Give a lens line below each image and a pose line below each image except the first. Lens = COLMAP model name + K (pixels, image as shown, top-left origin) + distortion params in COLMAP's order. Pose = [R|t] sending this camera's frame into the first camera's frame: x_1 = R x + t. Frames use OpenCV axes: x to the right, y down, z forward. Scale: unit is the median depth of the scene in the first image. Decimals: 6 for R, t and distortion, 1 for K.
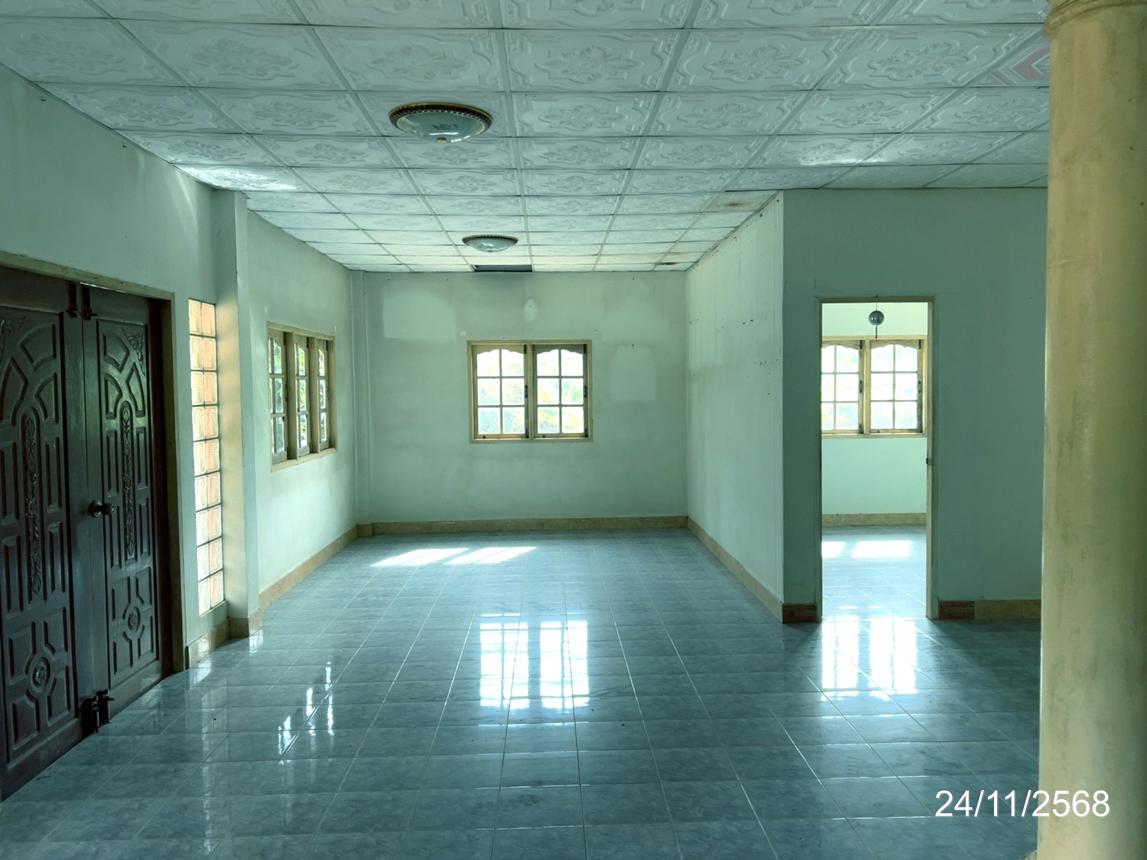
lens RADIAL K [[862.0, 0, 573.5], [0, 862.0, 430.0], [0, 0, 1]] dist [0.064891, -0.079171]
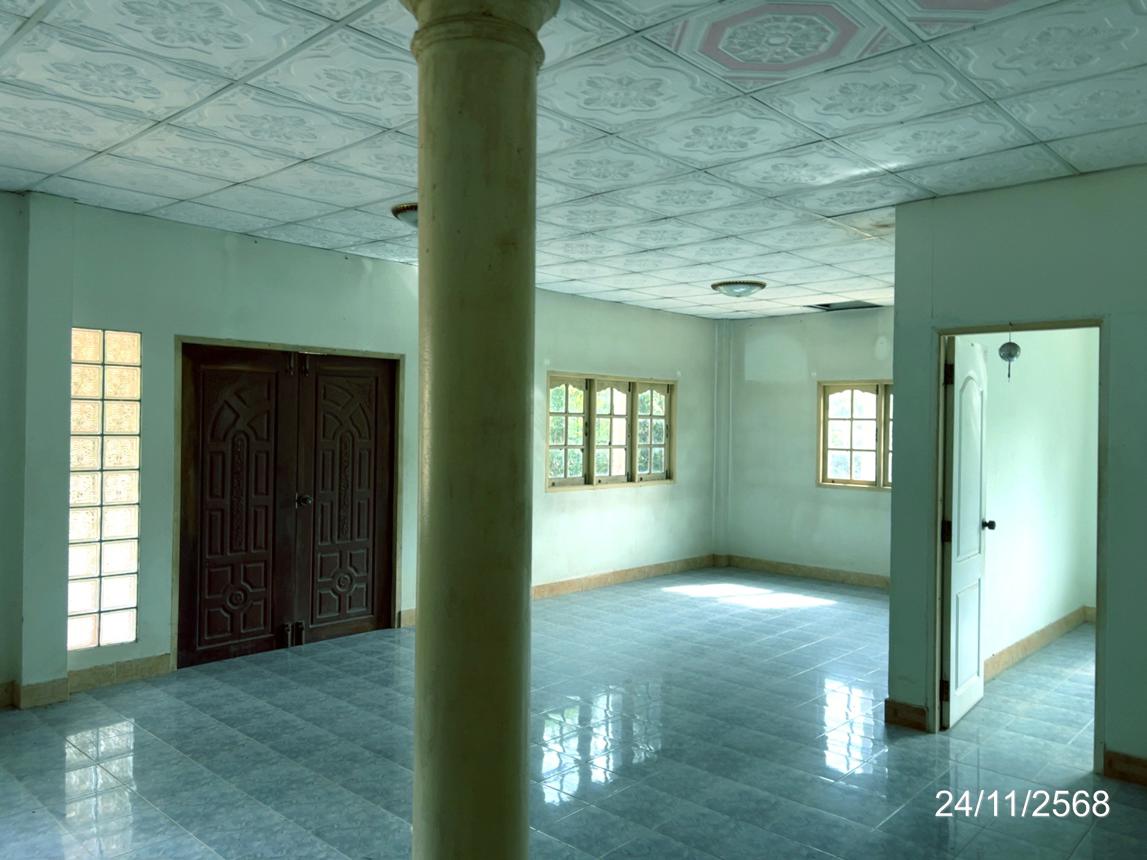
lens RADIAL K [[862.0, 0, 573.5], [0, 862.0, 430.0], [0, 0, 1]] dist [0.064891, -0.079171]
pose [[0.710284, 0.029103, -0.703314, 0.607331], [-0.059467, 0.998054, -0.018756, -0.022221], [0.701399, 0.055146, 0.710632, 0.183427]]
